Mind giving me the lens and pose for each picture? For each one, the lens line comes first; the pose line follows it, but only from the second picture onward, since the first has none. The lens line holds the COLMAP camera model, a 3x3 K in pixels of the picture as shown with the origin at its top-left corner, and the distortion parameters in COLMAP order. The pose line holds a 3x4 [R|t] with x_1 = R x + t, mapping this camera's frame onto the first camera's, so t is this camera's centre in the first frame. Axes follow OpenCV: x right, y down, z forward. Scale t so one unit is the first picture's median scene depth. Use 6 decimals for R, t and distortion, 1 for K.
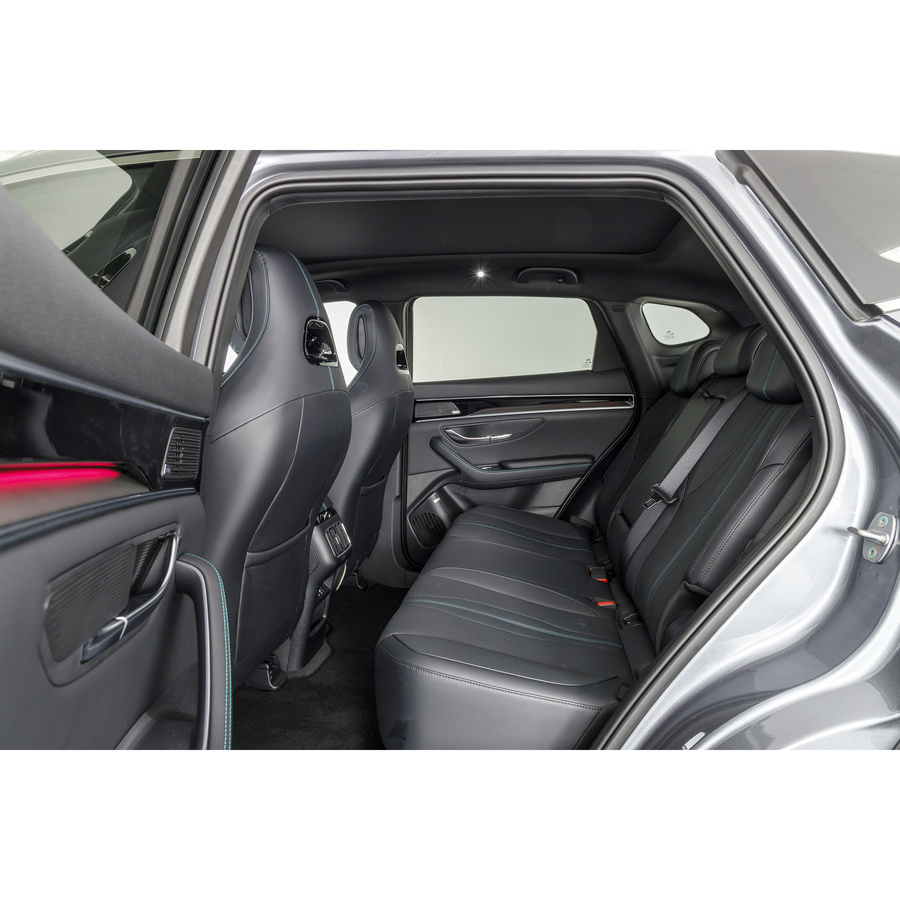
lens RADIAL K [[604.8, 0, 450.9], [0, 604.8, 451.1], [0, 0, 1]] dist [0.014037, 0.004954]
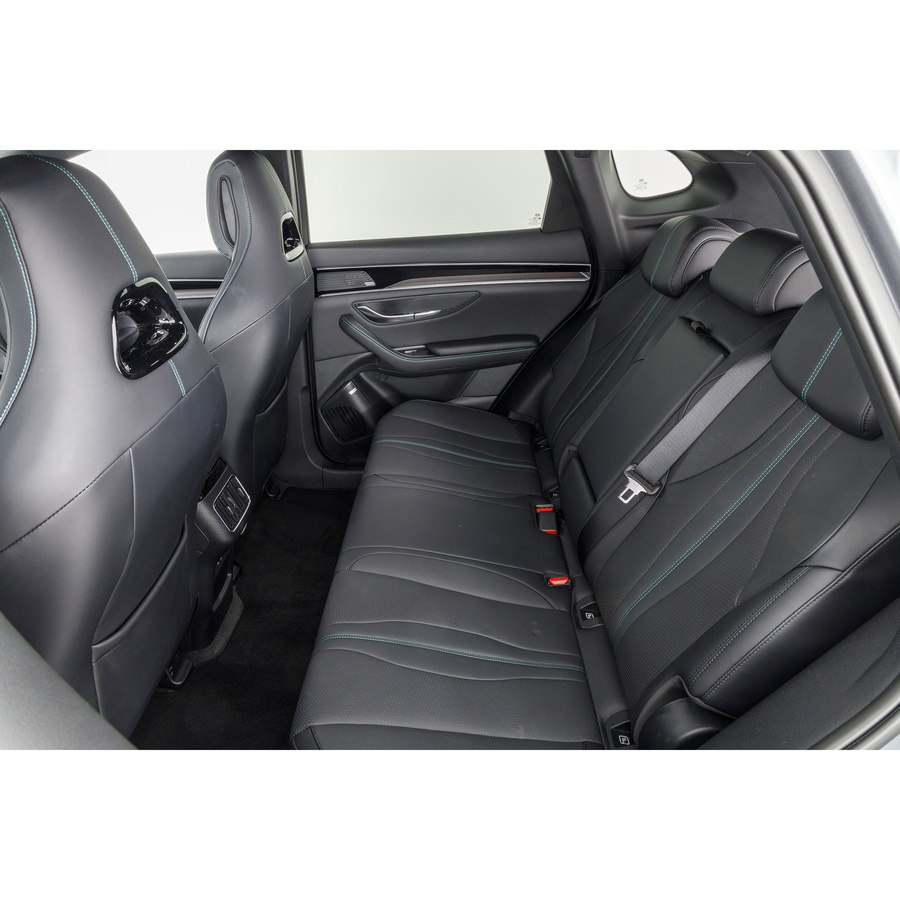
lens RADIAL K [[604.8, 0, 449.2], [0, 604.8, 449.2], [0, 0, 1]] dist [0.014037, 0.004954]
pose [[0.991057, -0.056759, 0.120766, 0.003312], [0.008478, 0.929981, 0.367511, -0.156640], [-0.133170, -0.363200, 0.922145, 0.185007]]
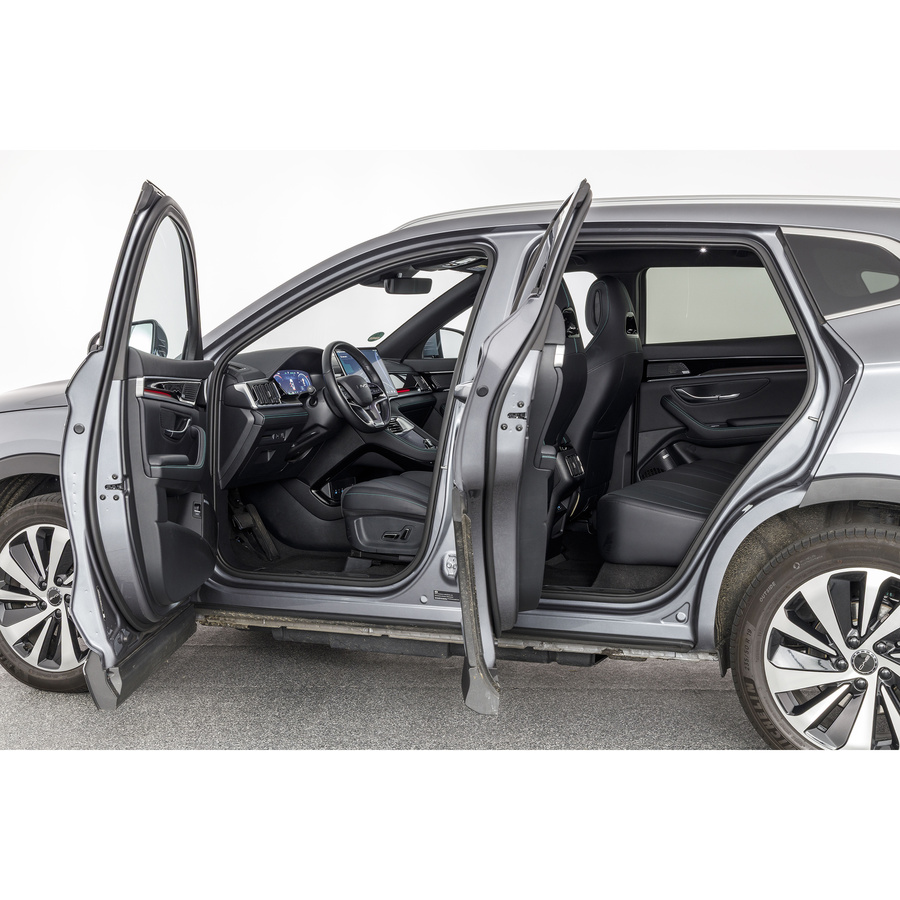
lens RADIAL K [[1212.0, 0, 448.7], [0, 1212.0, 450.2], [0, 0, 1]] dist [0.037487, 0.000000]
pose [[0.962243, 0.025591, -0.270985, 0.190555], [-0.029484, 0.999512, -0.010304, 0.107230], [0.270589, 0.017904, 0.962528, -1.162332]]
